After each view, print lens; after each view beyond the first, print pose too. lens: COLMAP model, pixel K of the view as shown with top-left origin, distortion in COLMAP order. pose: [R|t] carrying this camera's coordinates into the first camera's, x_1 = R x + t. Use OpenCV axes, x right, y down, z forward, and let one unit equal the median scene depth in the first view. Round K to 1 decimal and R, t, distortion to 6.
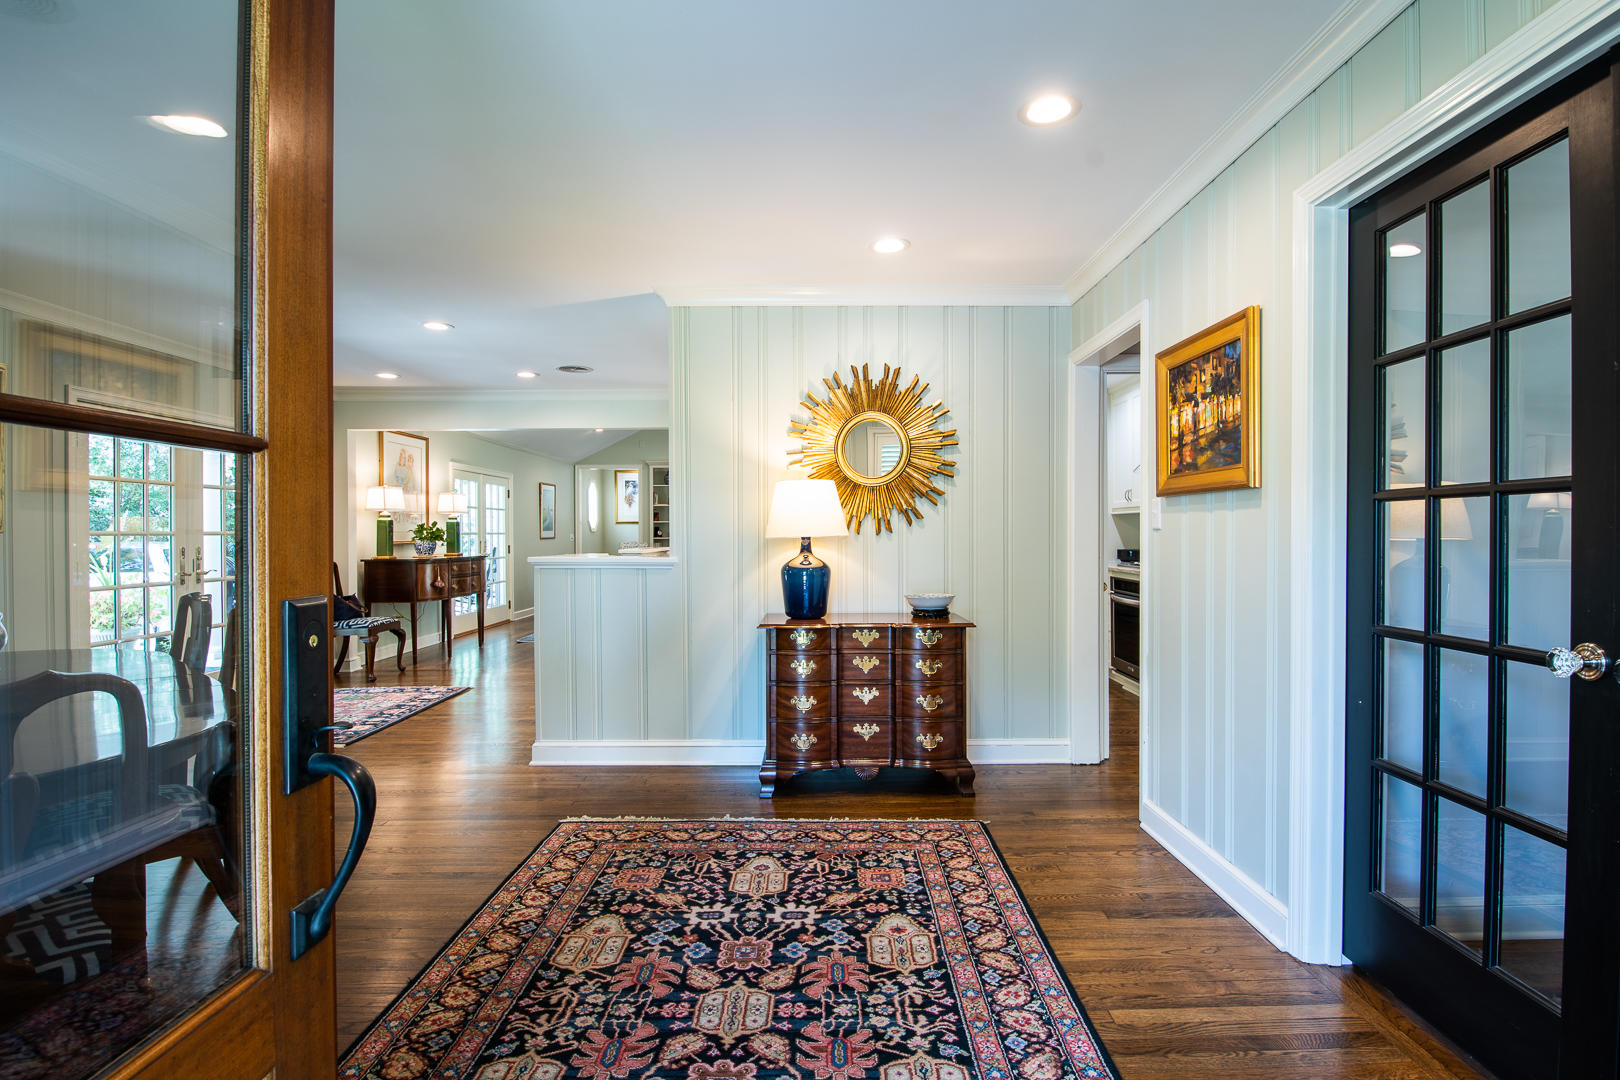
lens RADIAL K [[805.7, 0, 832.8], [0, 805.7, 529.7], [0, 0, 1]] dist [0.008436, -0.015027]
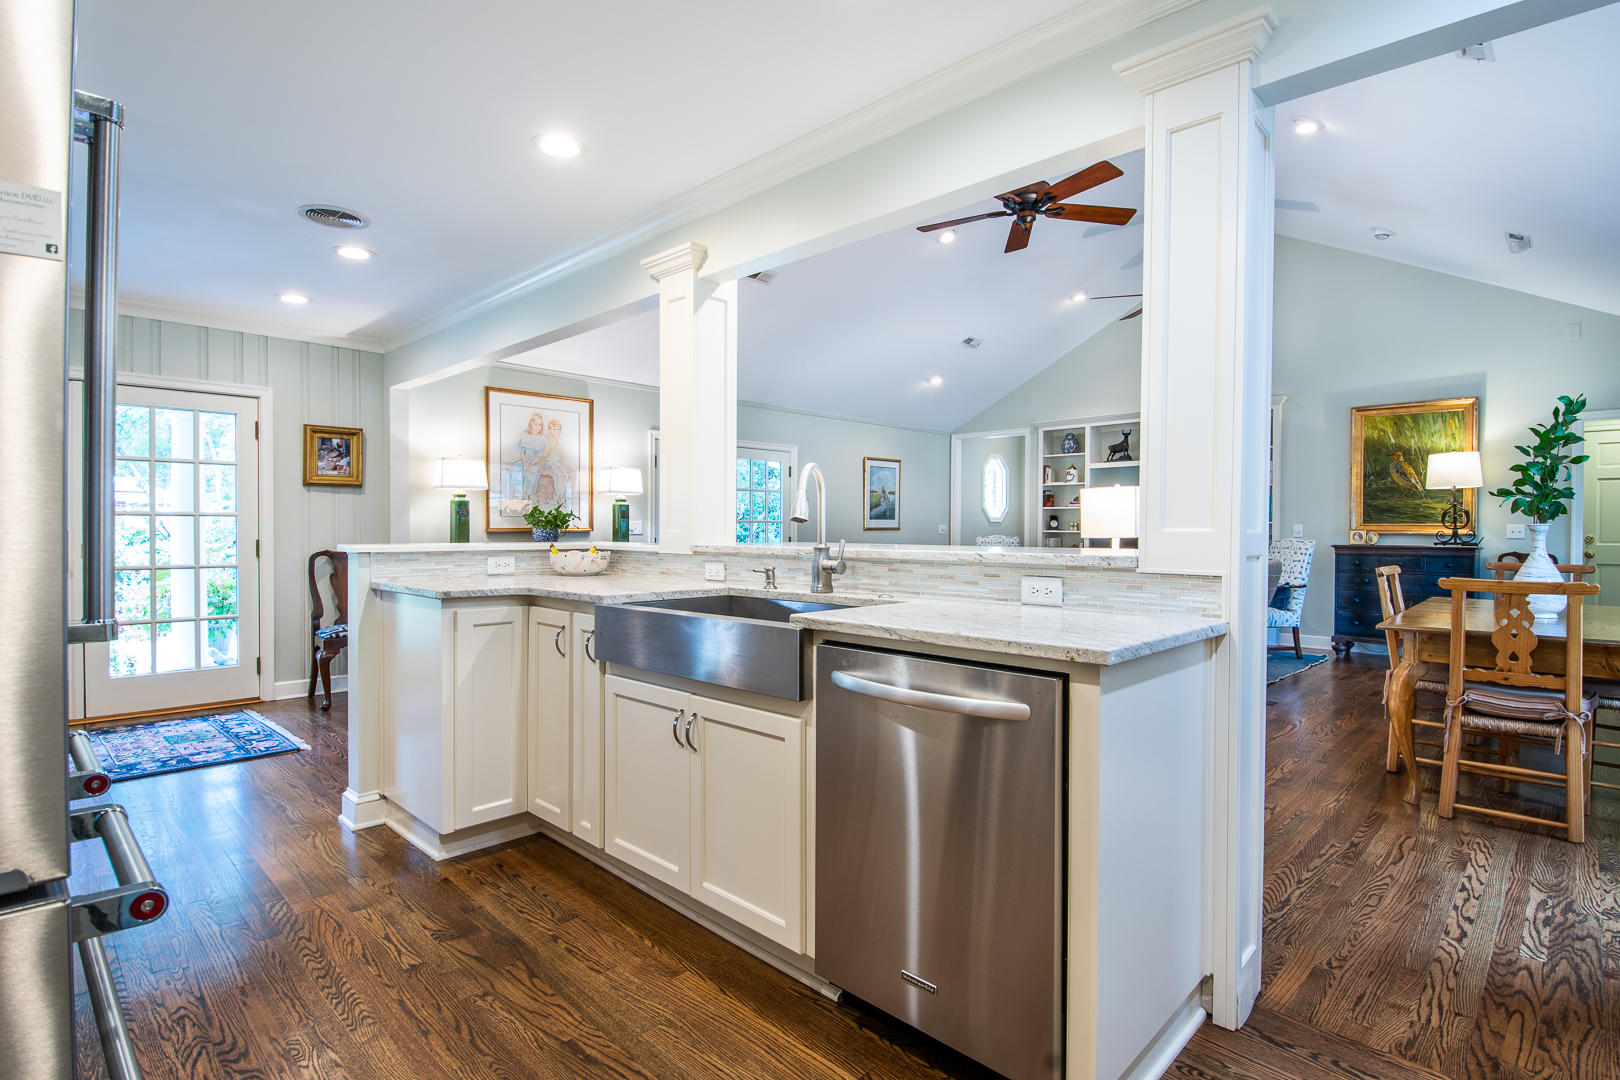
lens RADIAL K [[805.7, 0, 817.6], [0, 805.7, 535.5], [0, 0, 1]] dist [0.008436, -0.015027]
pose [[0.702652, 0.015882, -0.711356, 0.539372], [-0.006030, 0.999848, 0.016367, 0.015024], [0.711508, -0.007210, 0.702641, 1.457926]]
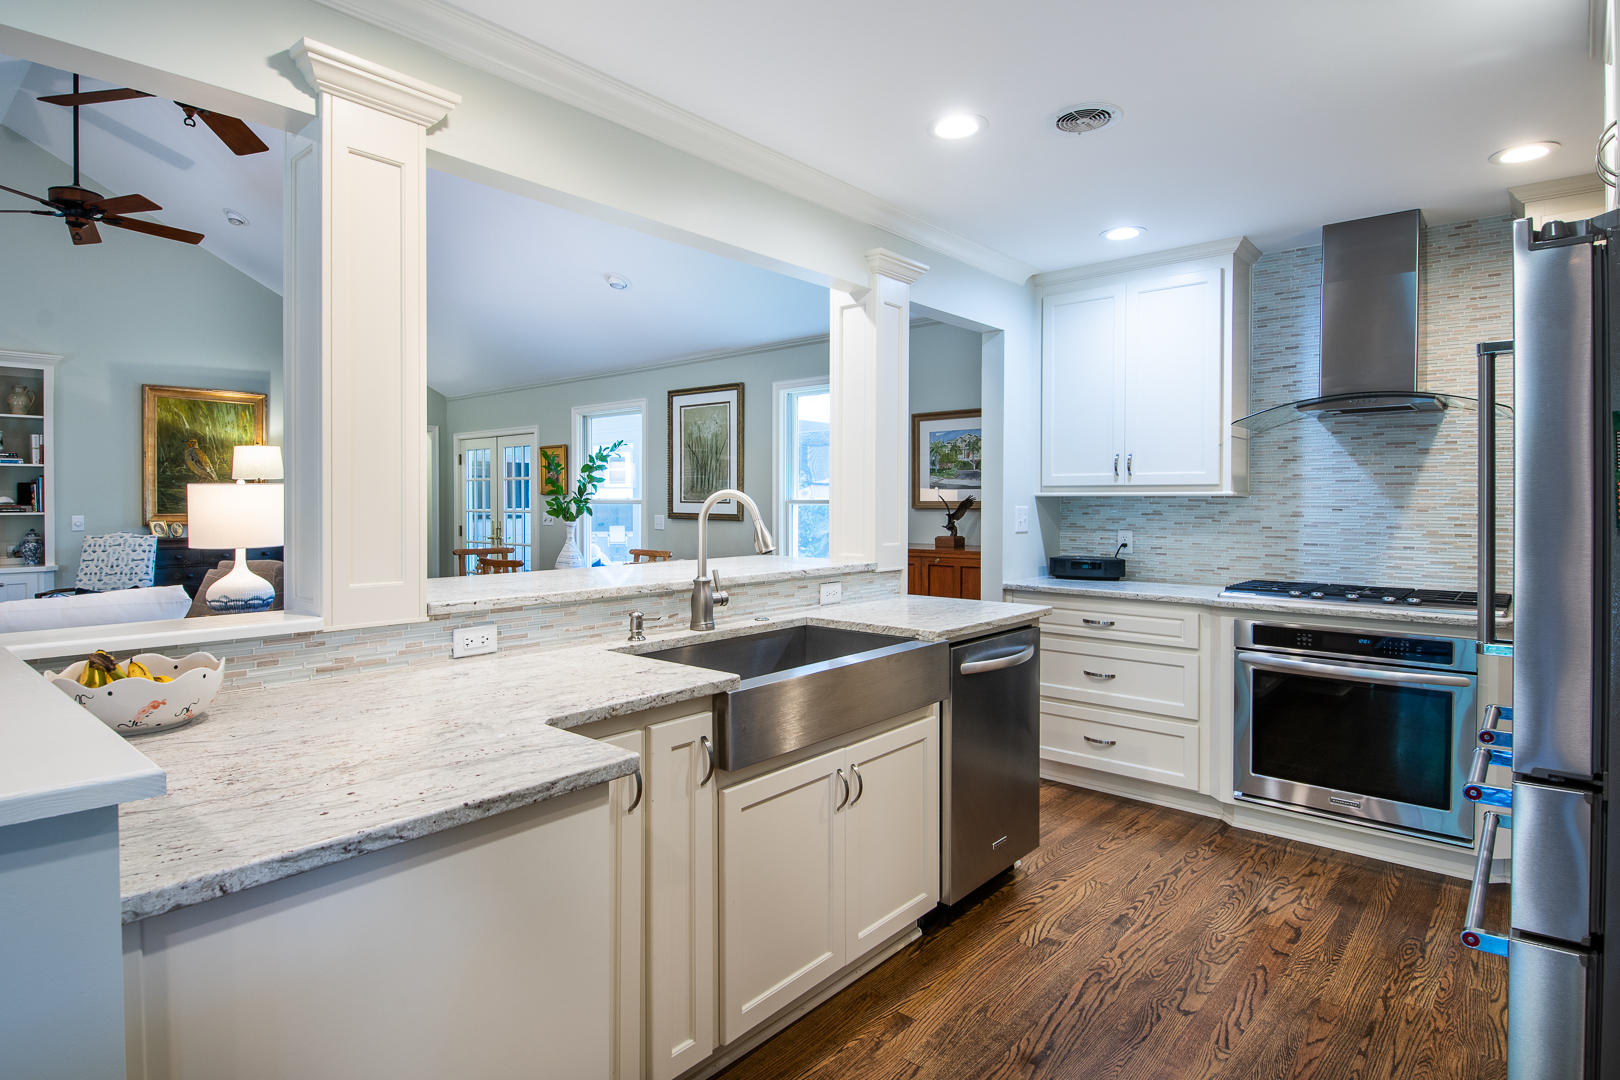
lens RADIAL K [[864.8, 0, 793.3], [0, 864.8, 516.9], [0, 0, 1]] dist [0.011313, -0.020662]
pose [[0.675920, -0.007242, 0.736939, -0.455710], [-0.006798, 0.999848, 0.016060, -0.026221], [-0.736944, -0.015865, 0.675768, 1.437722]]
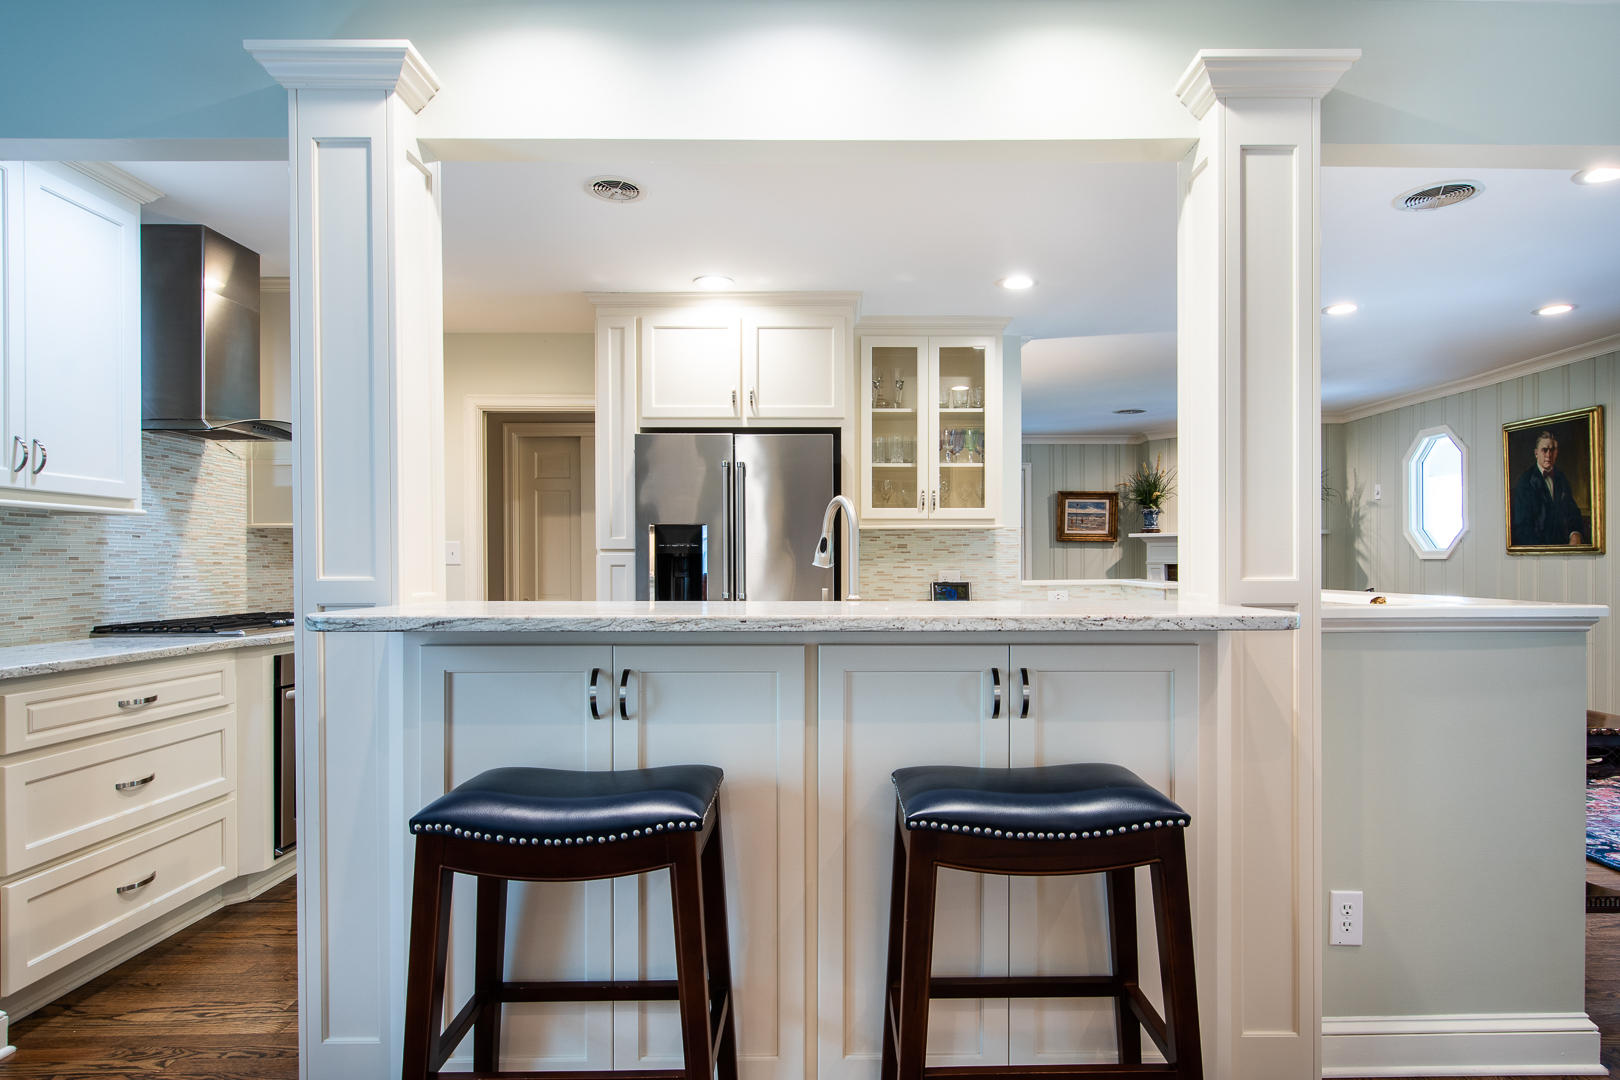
lens RADIAL K [[864.8, 0, 860.9], [0, 864.8, 571.1], [0, 0, 1]] dist [0.011313, -0.020662]
pose [[-0.999936, 0.007891, 0.008065, -0.002417], [0.007946, 0.999945, 0.006788, 0.013797], [-0.008011, 0.006852, -0.999944, 2.564468]]
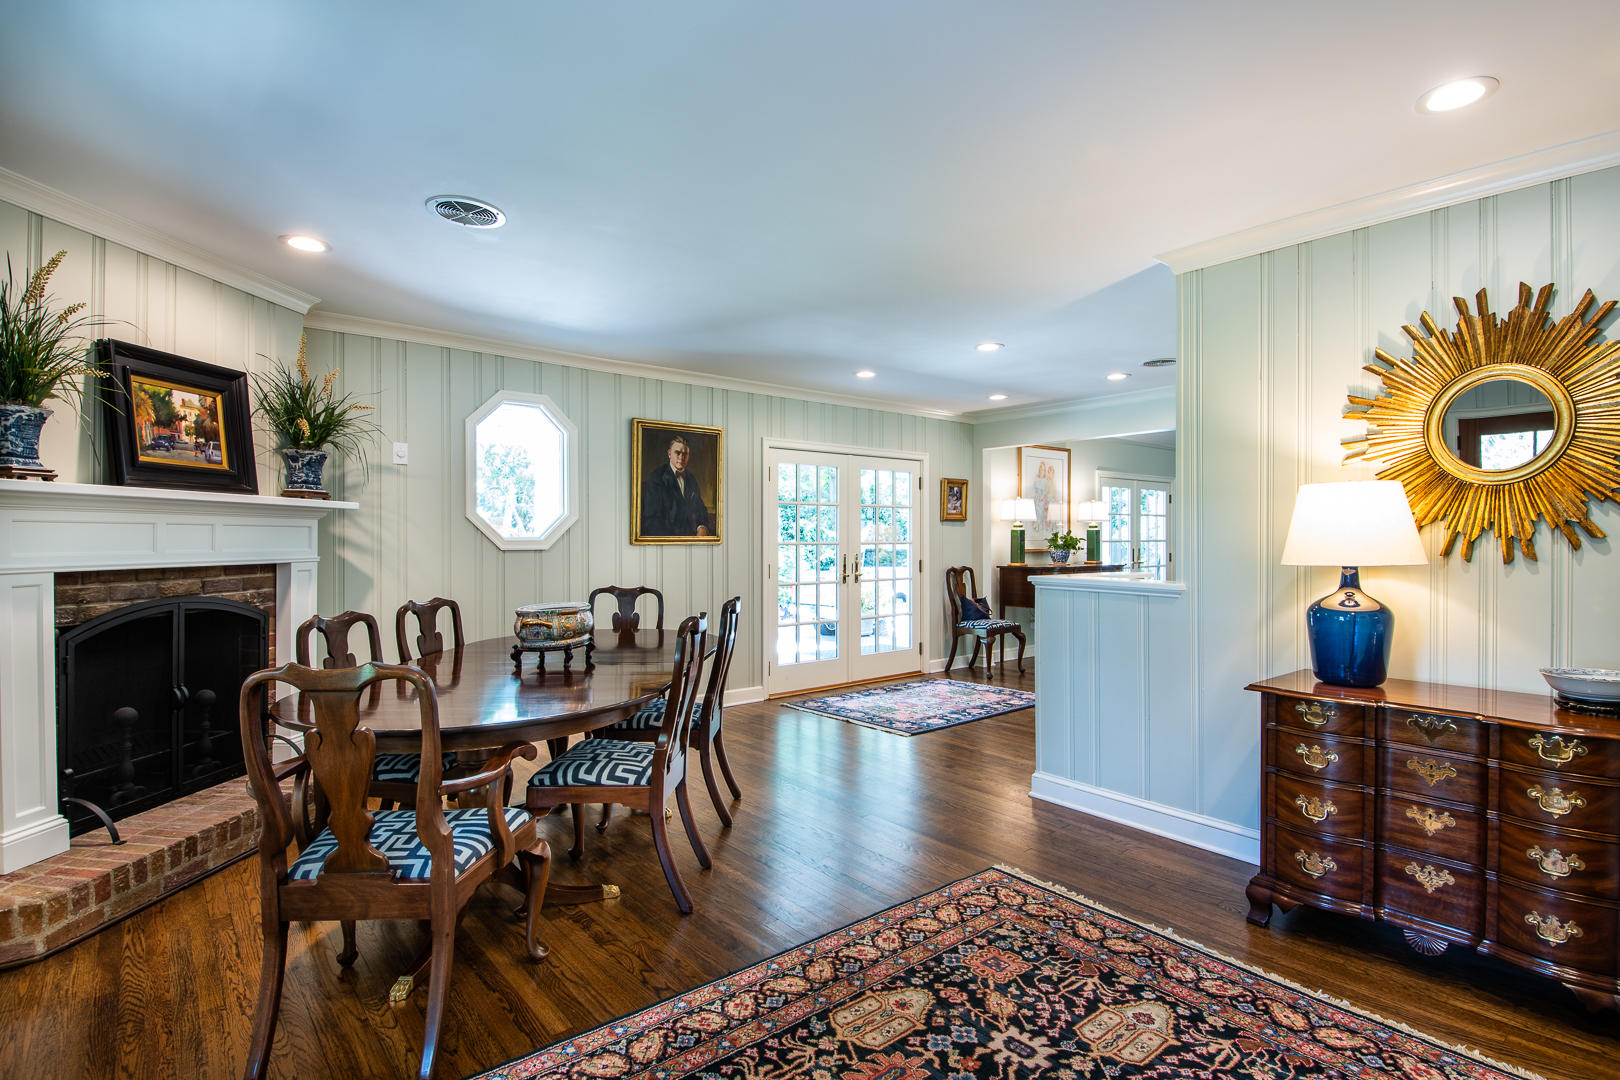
lens RADIAL K [[805.7, 0, 808.7], [0, 805.7, 534.2], [0, 0, 1]] dist [0.008436, -0.015027]
pose [[0.625707, 0.002031, -0.780056, 0.227851], [0.001565, 0.999991, 0.003859, -0.022249], [0.780057, -0.003636, 0.625698, 0.229612]]
